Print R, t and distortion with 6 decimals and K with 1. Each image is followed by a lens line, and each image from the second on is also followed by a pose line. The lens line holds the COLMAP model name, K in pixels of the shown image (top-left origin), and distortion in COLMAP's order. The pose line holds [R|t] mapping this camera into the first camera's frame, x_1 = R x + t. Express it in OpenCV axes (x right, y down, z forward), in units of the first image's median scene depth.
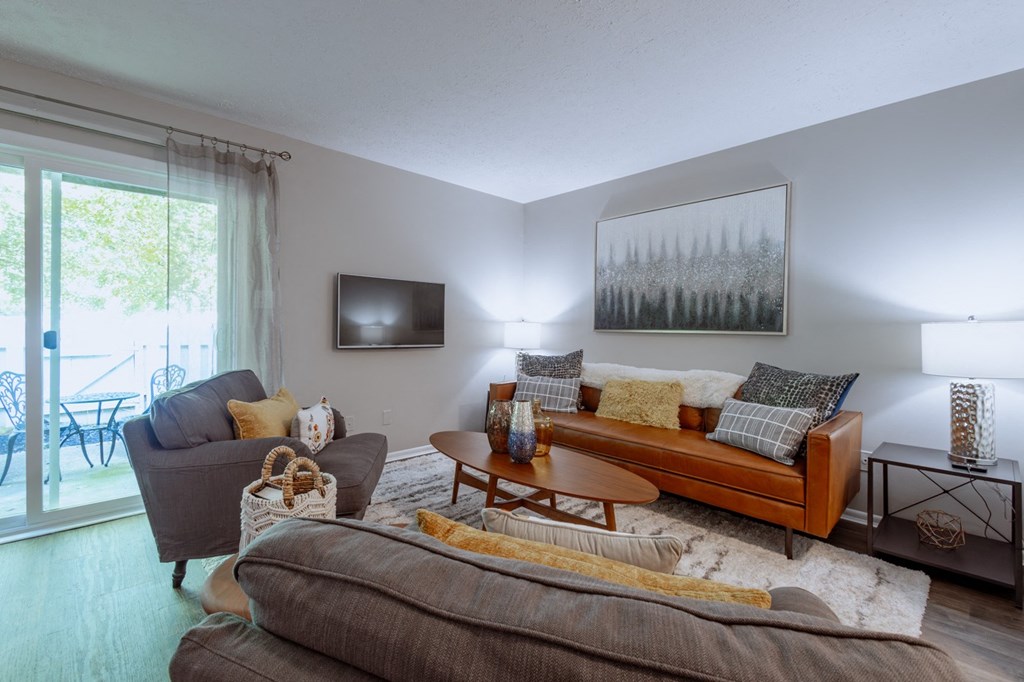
lens RADIAL K [[441.6, 0, 495.9], [0, 441.6, 333.5], [0, 0, 1]] dist [0.008370, -0.003703]
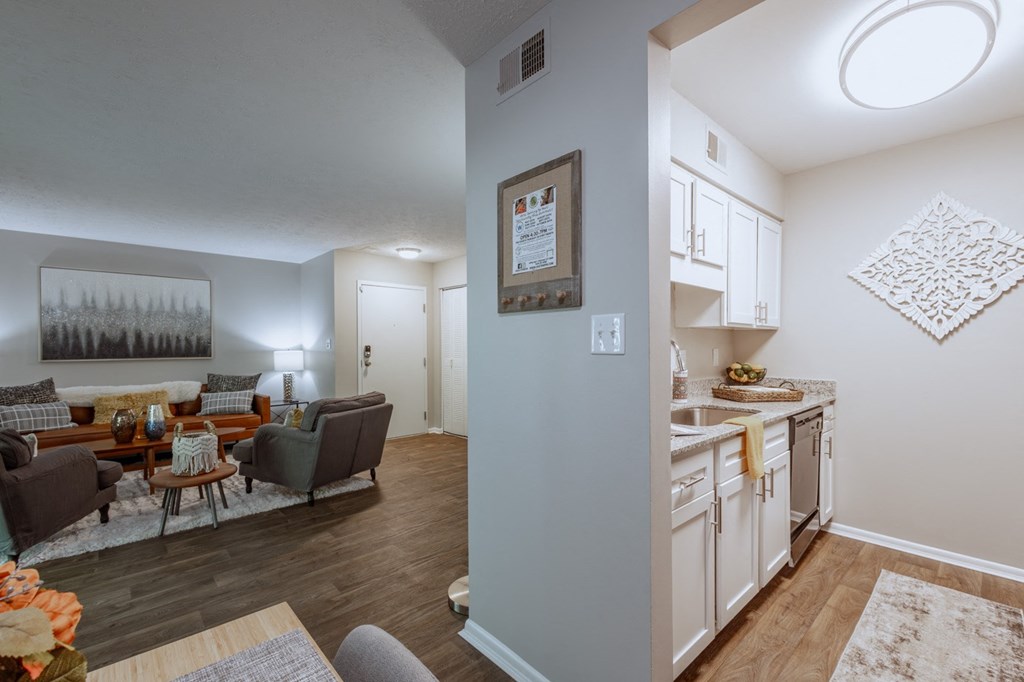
lens RADIAL K [[441.6, 0, 525.3], [0, 441.6, 351.8], [0, 0, 1]] dist [0.008370, -0.003703]
pose [[-0.031991, -0.031772, 0.998983, -1.304924], [0.015513, 0.999358, 0.032281, -0.065785], [-0.999368, 0.016530, -0.031477, -0.300737]]
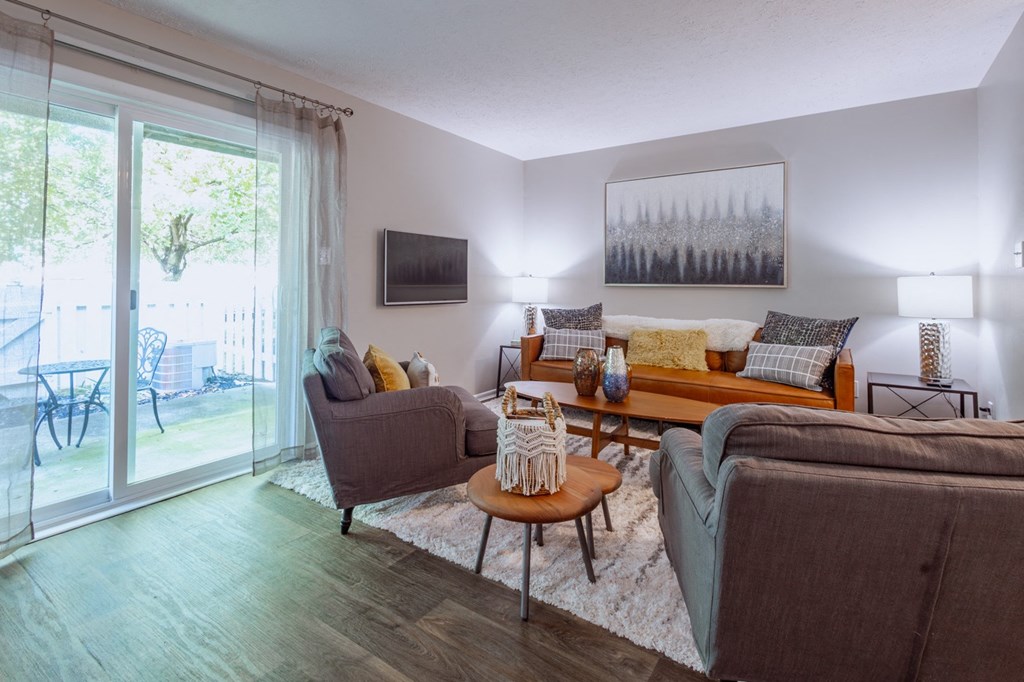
lens RADIAL K [[496.3, 0, 480.1], [0, 496.3, 277.6], [0, 0, 1]] dist [0.002847, 0.000949]
pose [[0.980179, -0.004927, 0.198053, -0.412921], [0.008953, 0.999771, -0.019436, -0.005060], [-0.197912, 0.020824, 0.979999, -0.147691]]
